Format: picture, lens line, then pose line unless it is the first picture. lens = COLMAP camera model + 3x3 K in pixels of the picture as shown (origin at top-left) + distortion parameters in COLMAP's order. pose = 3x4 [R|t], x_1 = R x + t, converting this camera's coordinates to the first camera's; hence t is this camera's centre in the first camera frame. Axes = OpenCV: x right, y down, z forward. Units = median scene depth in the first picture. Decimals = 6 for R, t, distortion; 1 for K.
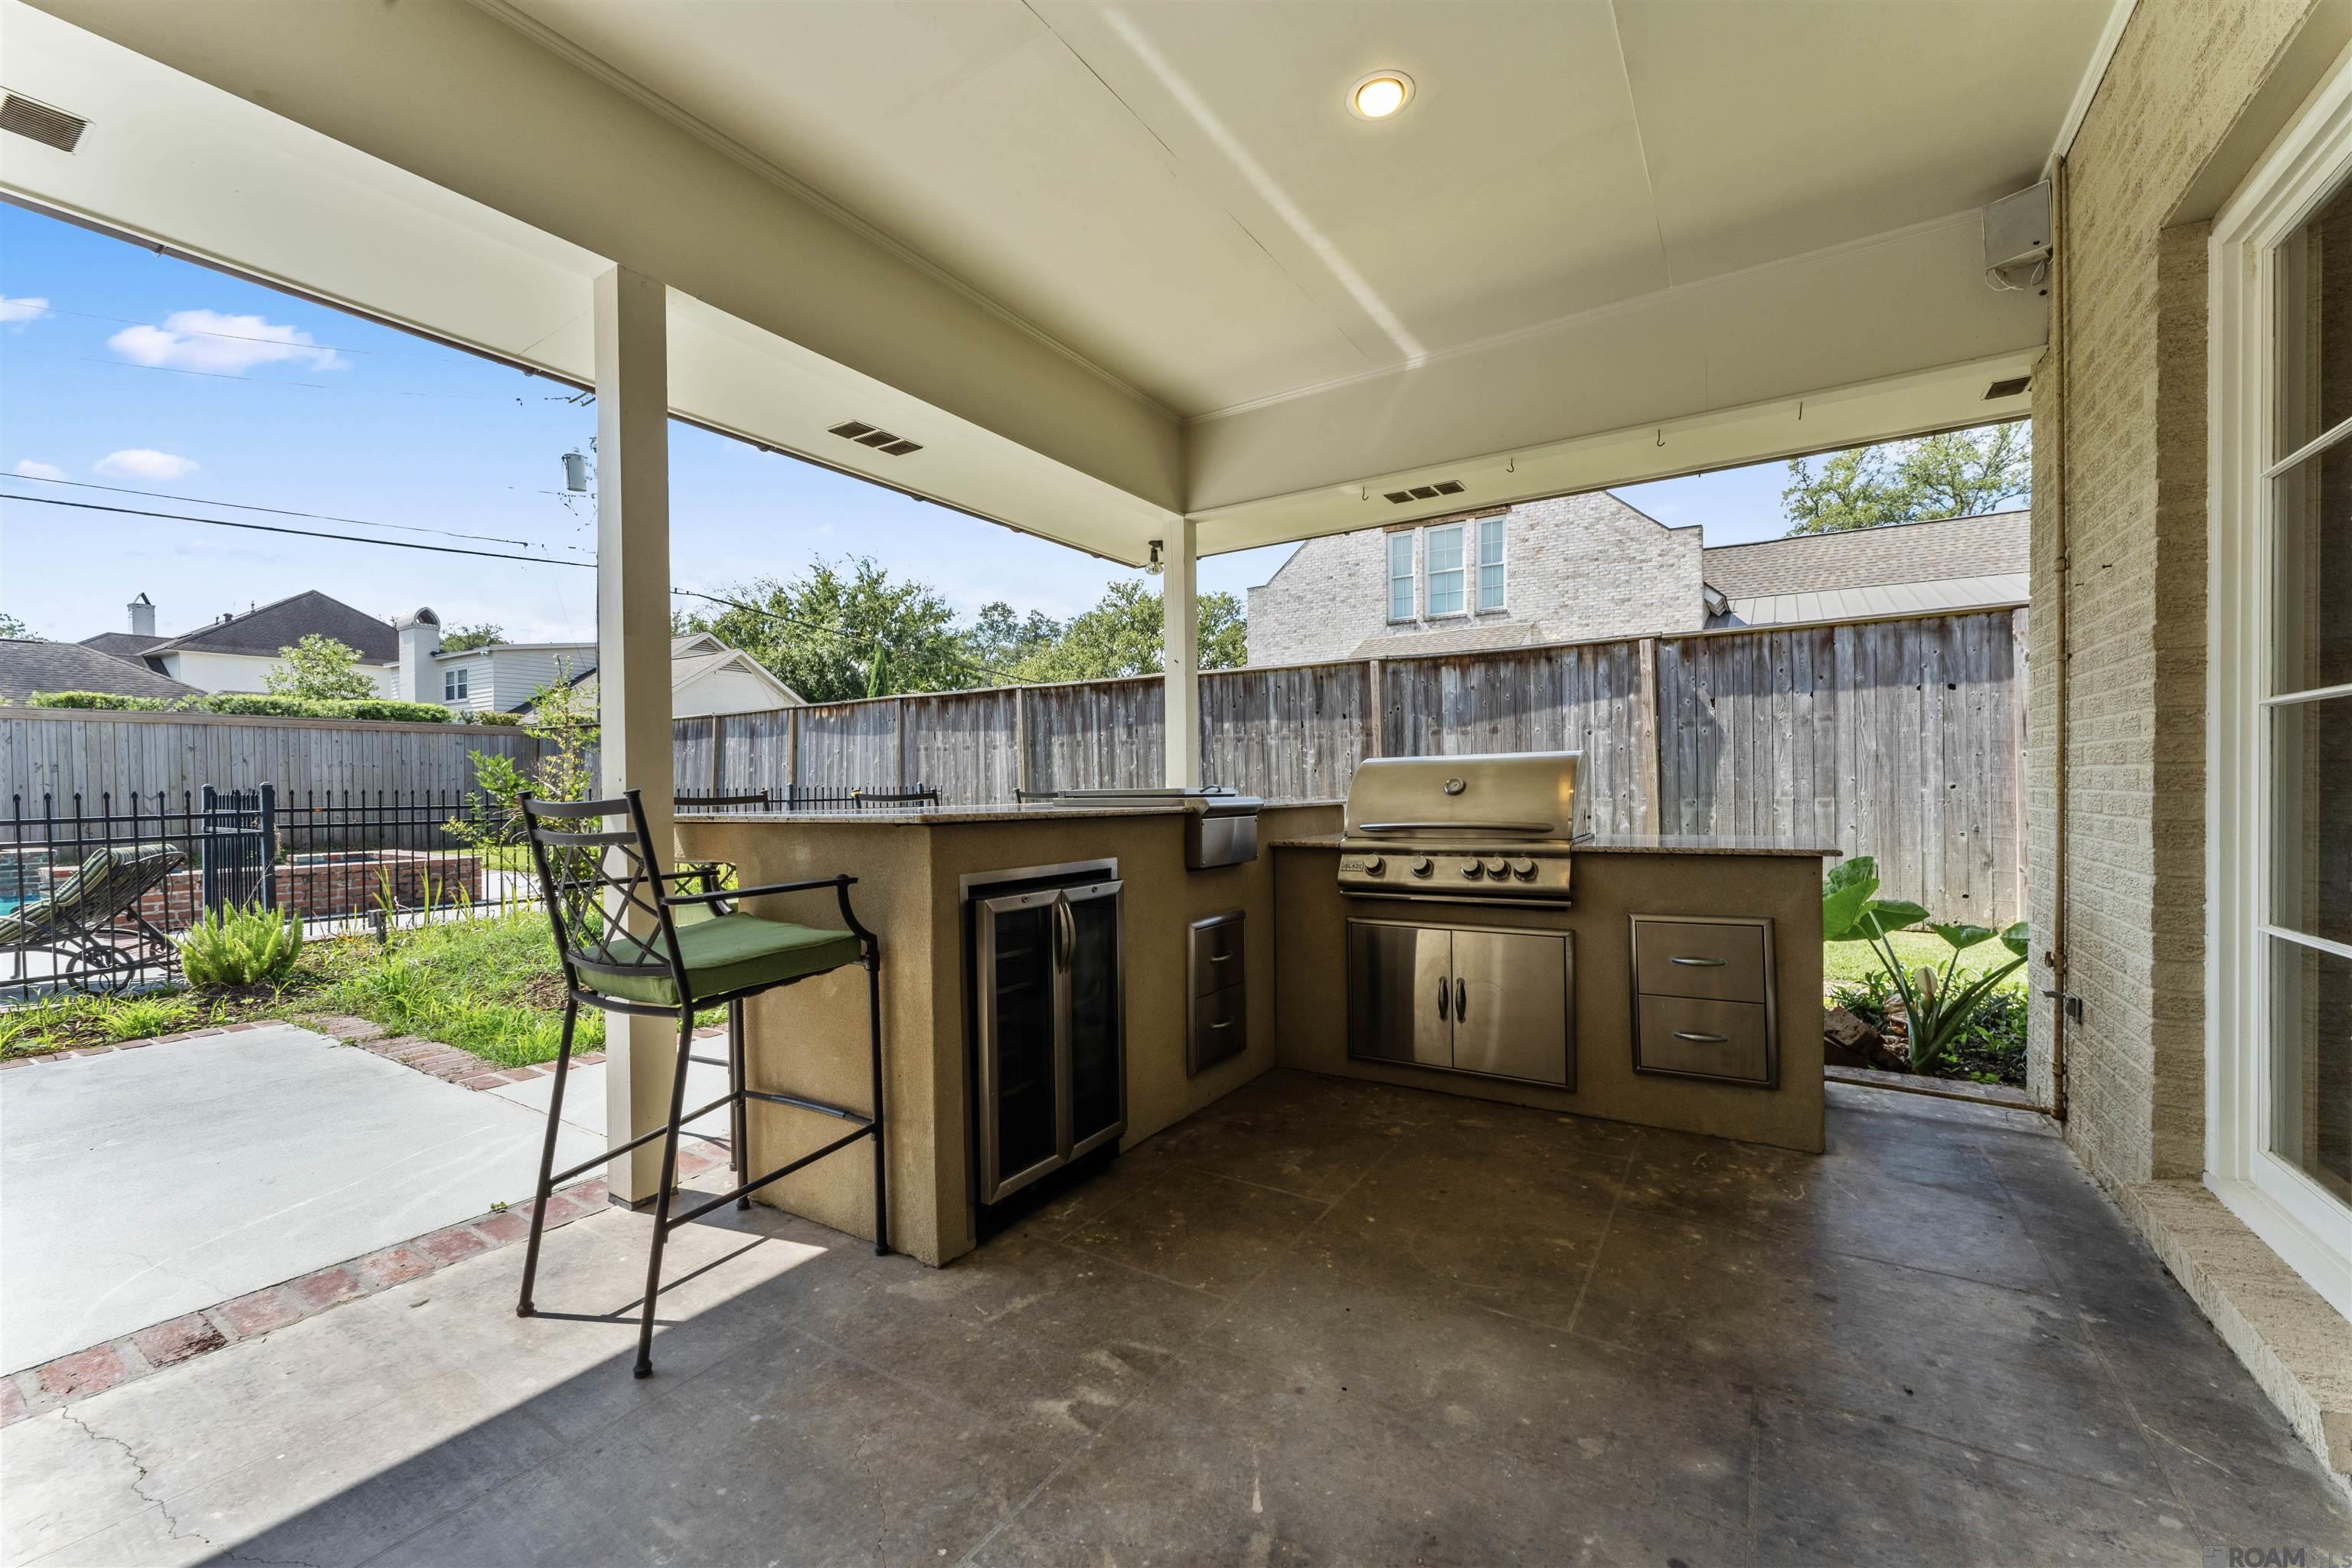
lens RADIAL K [[944.1, 0, 1154.0], [0, 944.1, 781.4], [0, 0, 1]] dist [-0.002962, 0.000540]
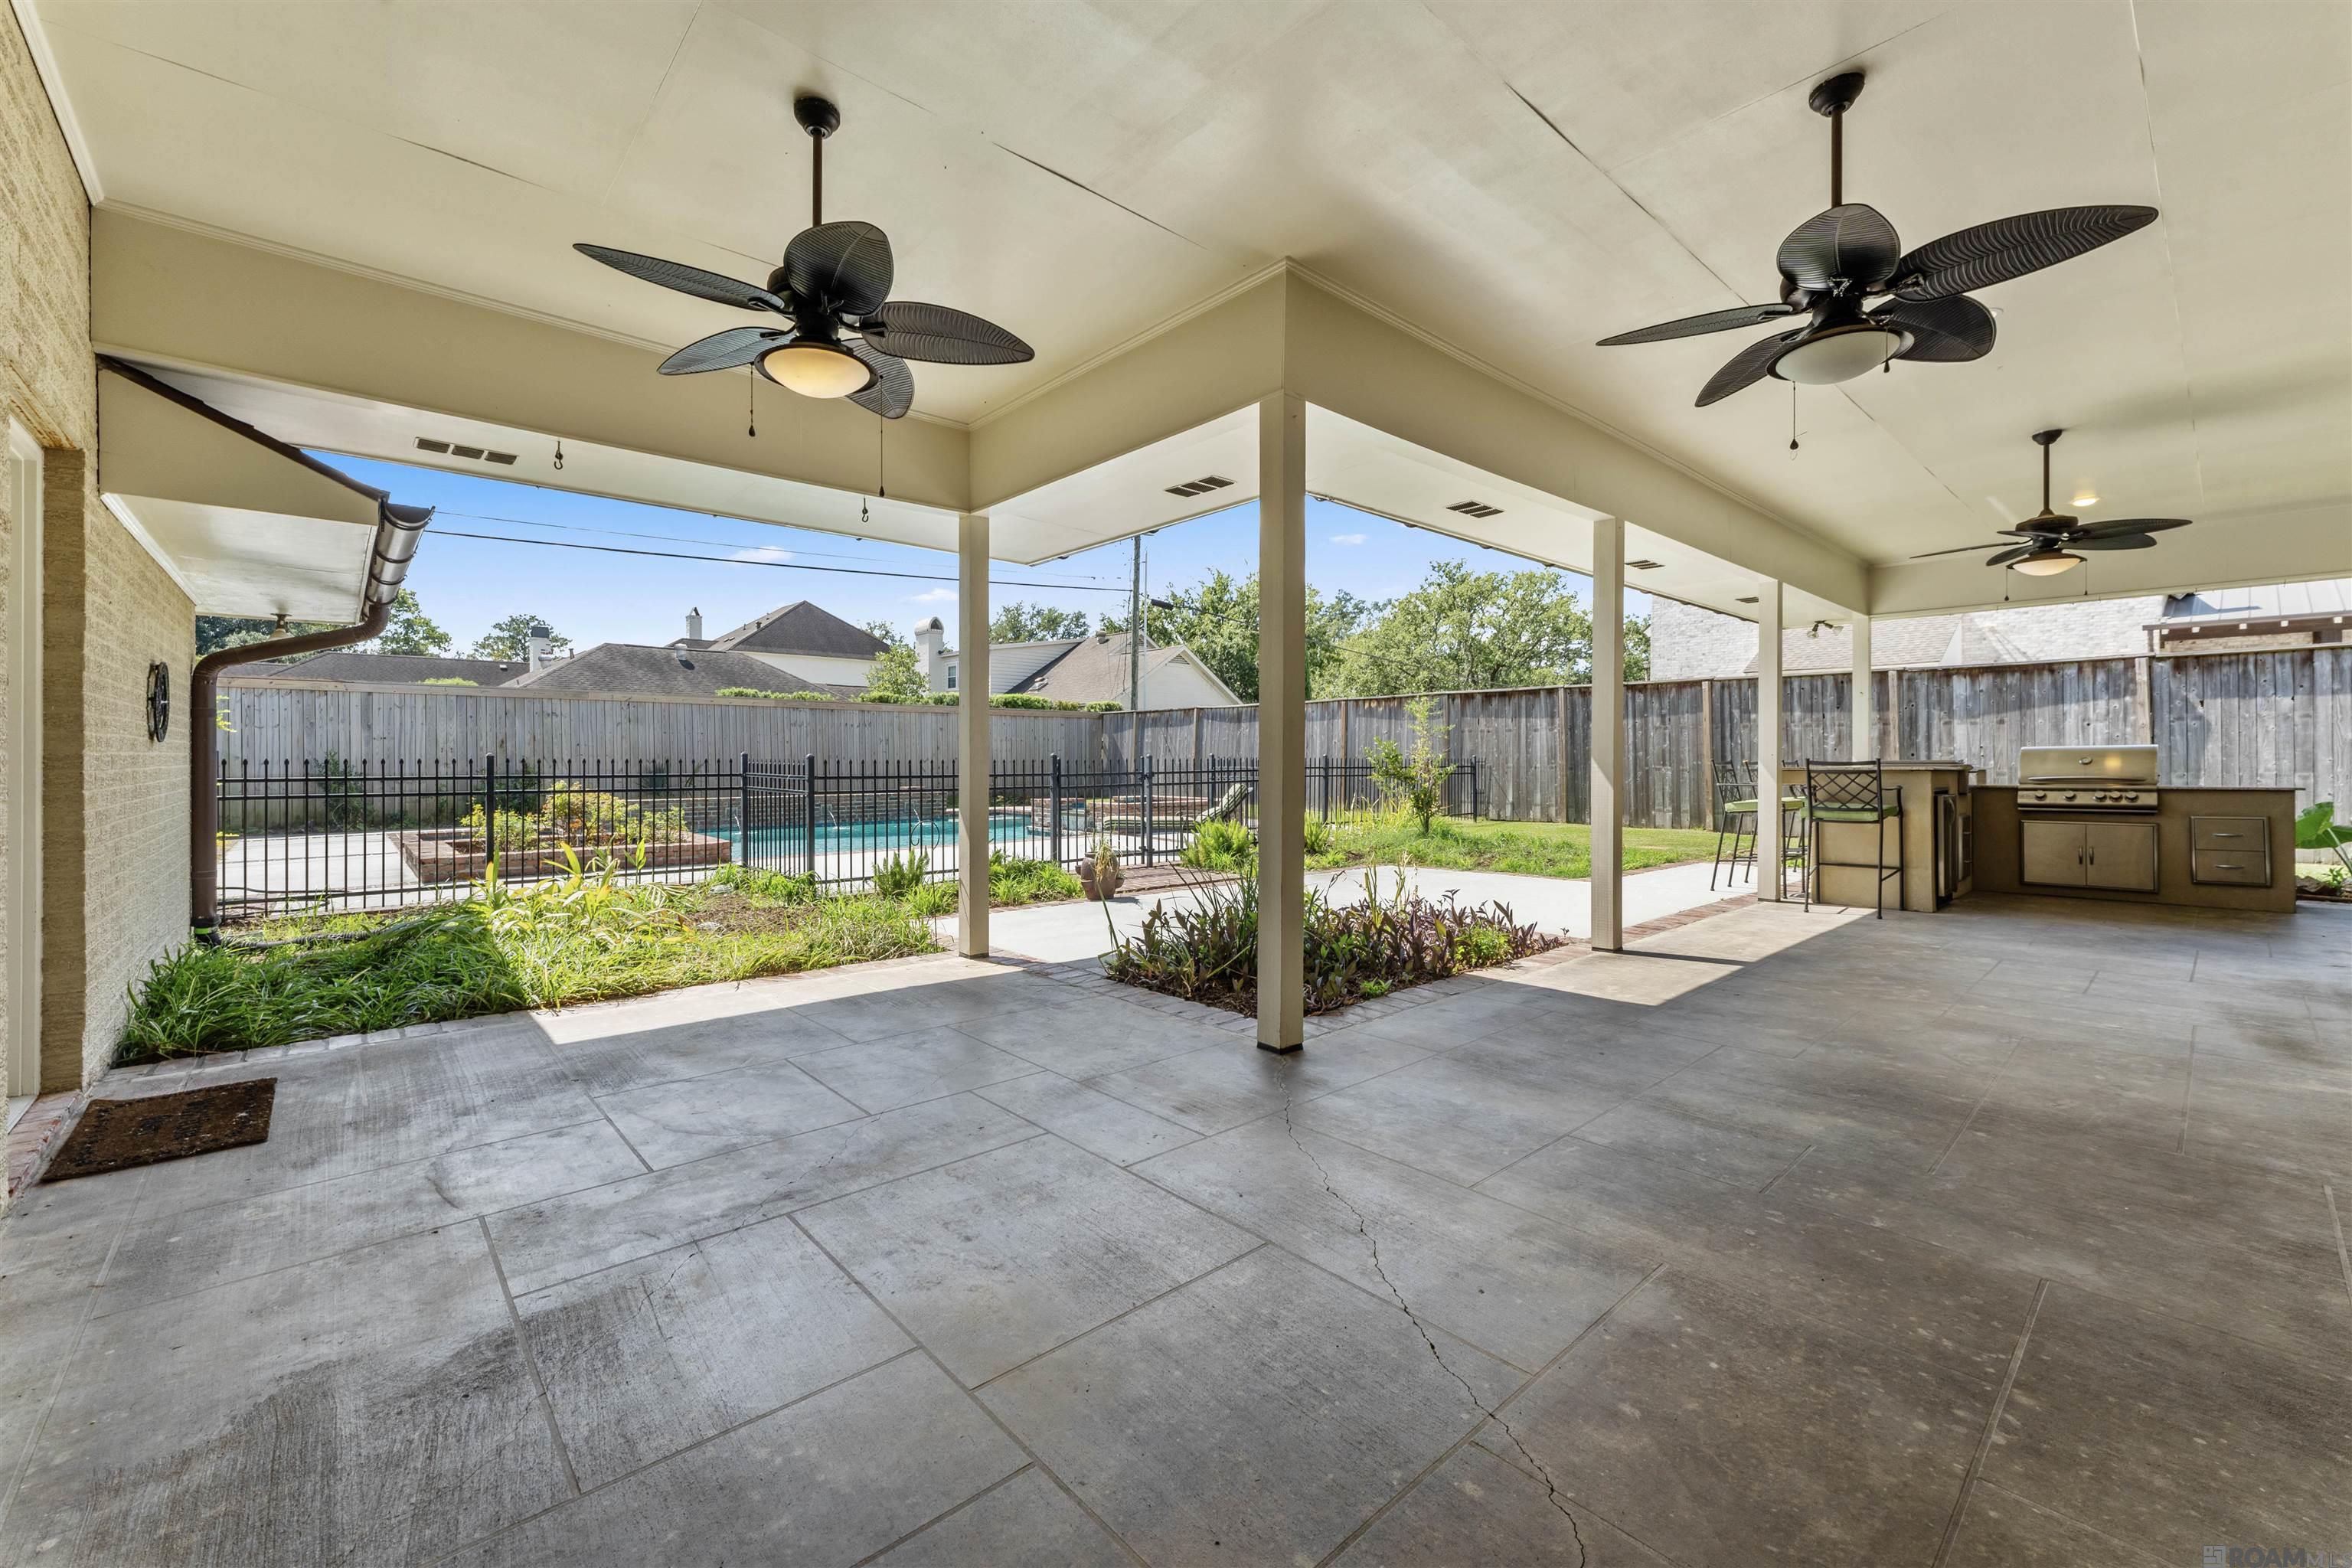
lens RADIAL K [[944.1, 0, 1161.4], [0, 944.1, 751.3], [0, 0, 1]] dist [-0.002962, 0.000540]
pose [[0.963614, 0.007590, -0.267192, -0.457012], [-0.008167, 0.999966, -0.001049, 0.000947], [0.267175, 0.003193, 0.963643, -0.664143]]
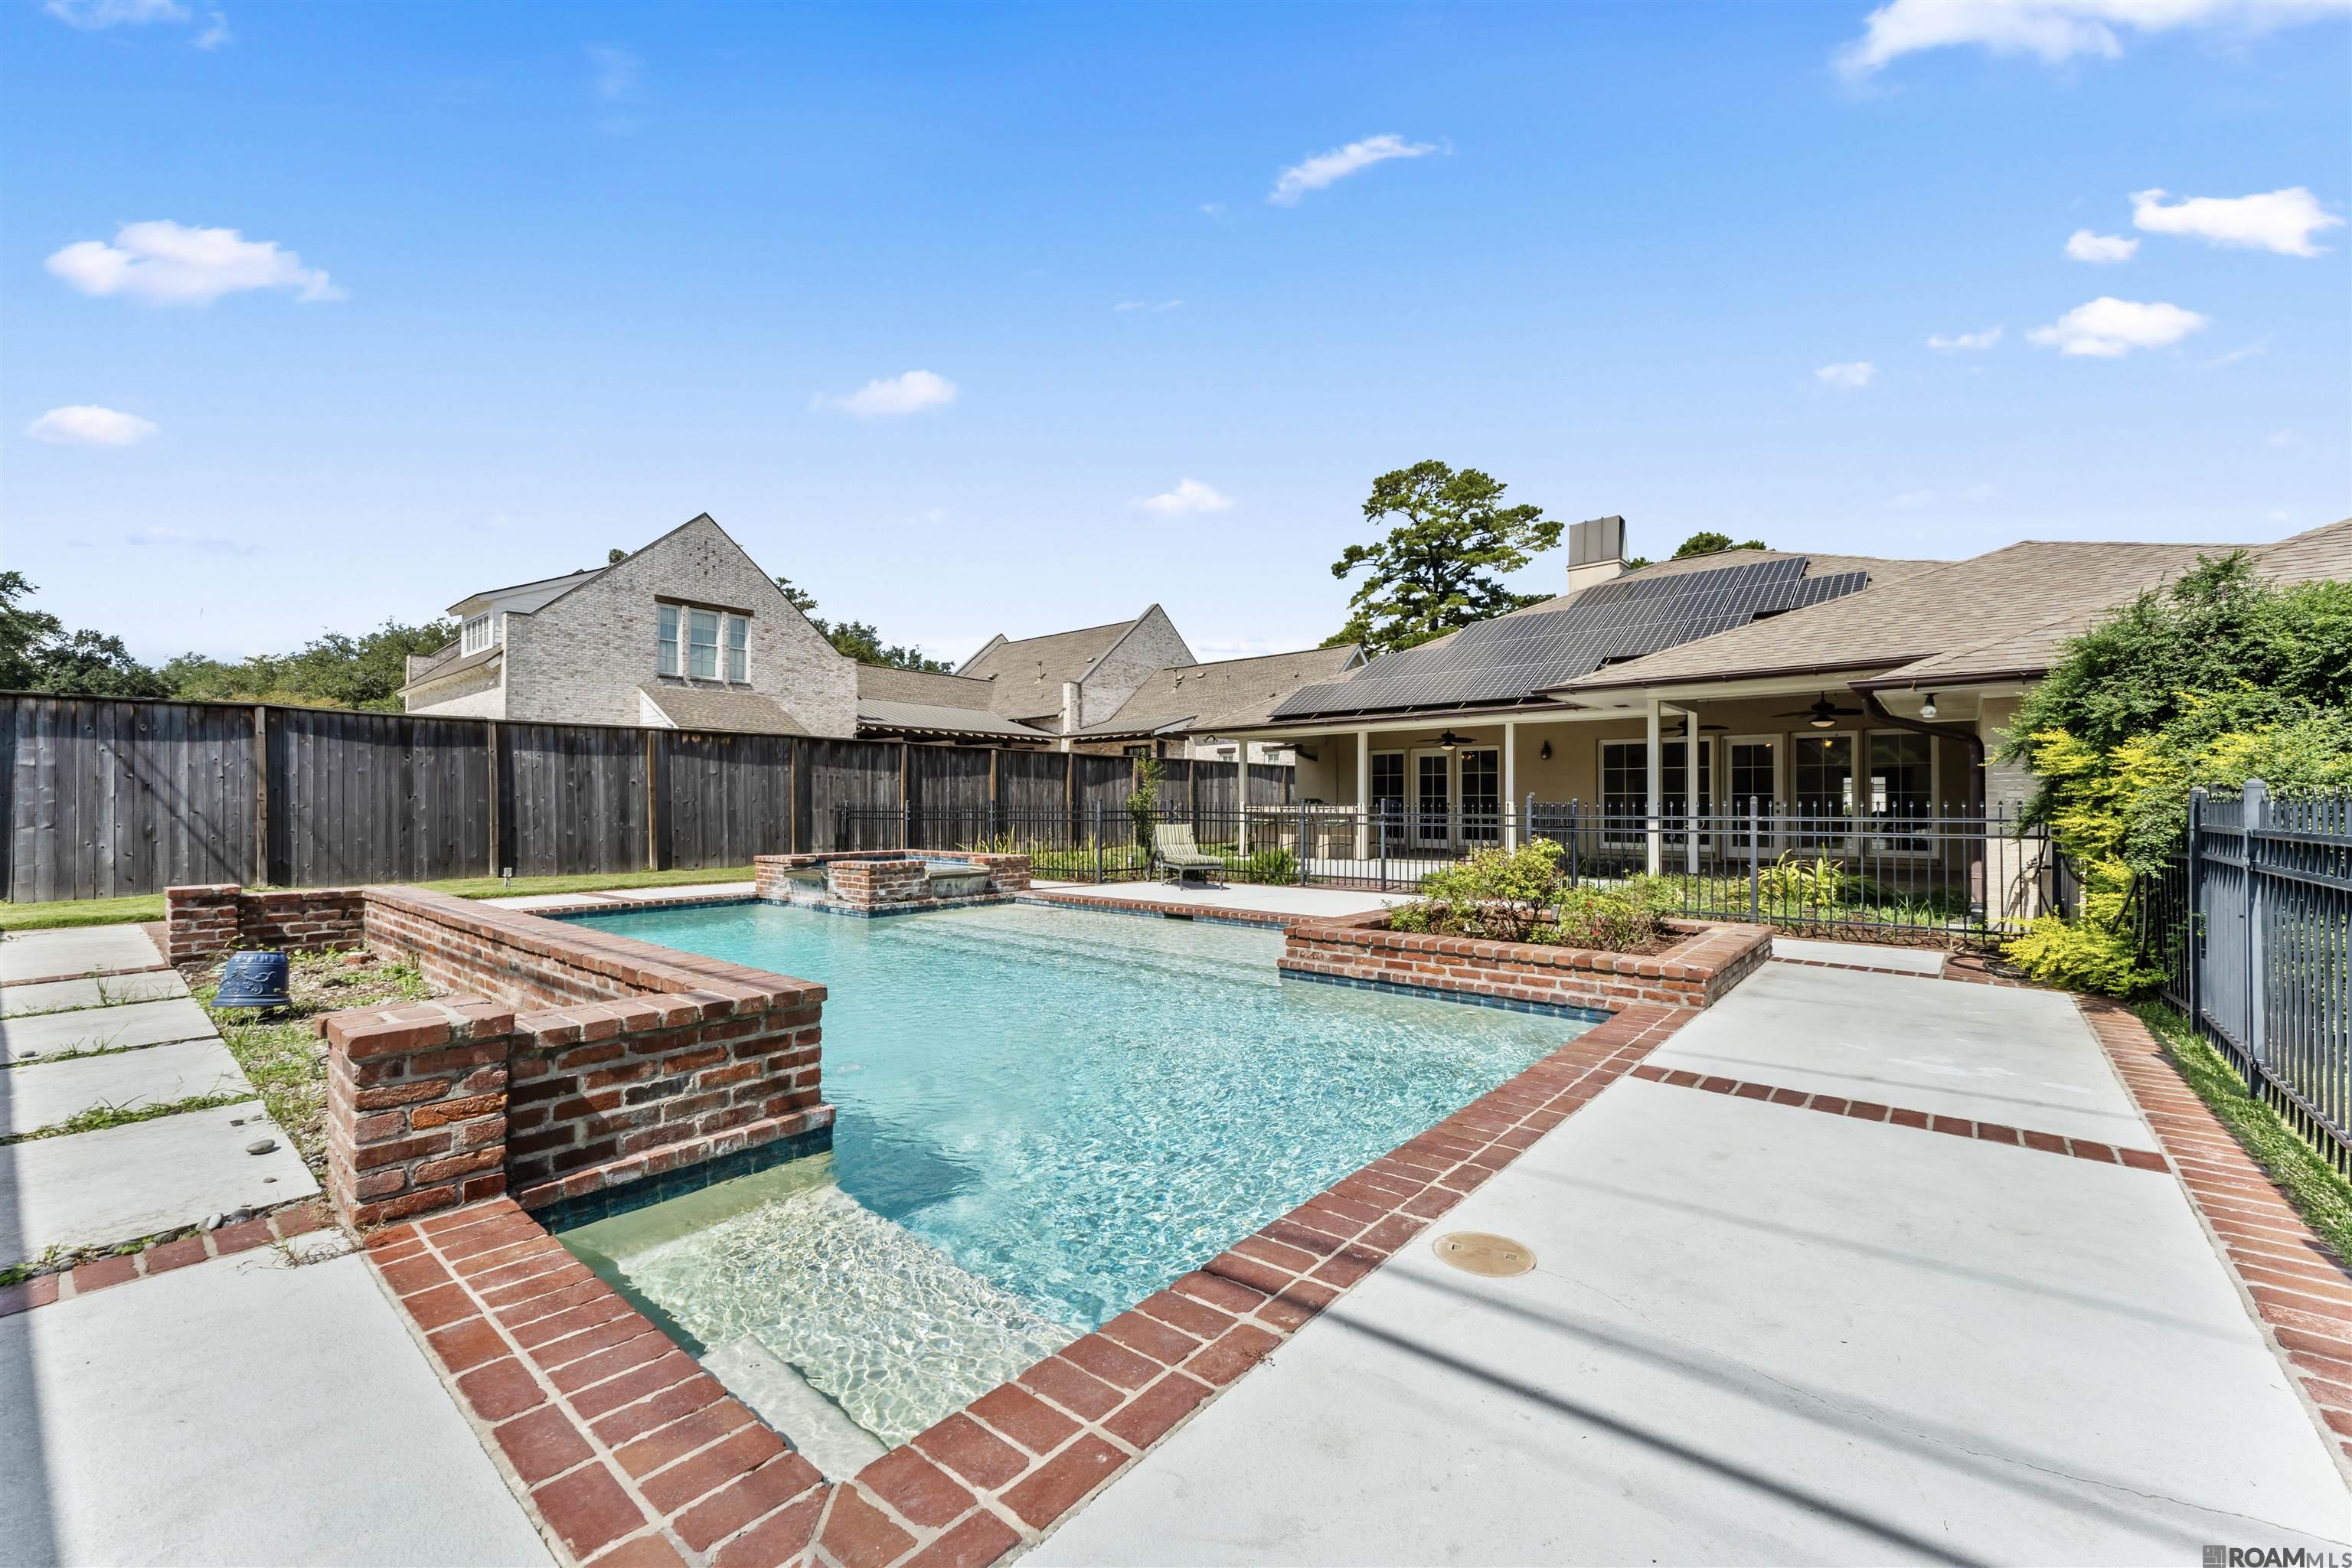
lens RADIAL K [[944.1, 0, 1163.6], [0, 944.1, 796.0], [0, 0, 1]] dist [-0.002962, 0.000540]
pose [[0.118740, 0.015928, 0.992798, -2.333000], [-0.005688, 0.999866, -0.015361, 0.019113], [-0.992909, -0.003823, 0.118815, 0.482742]]
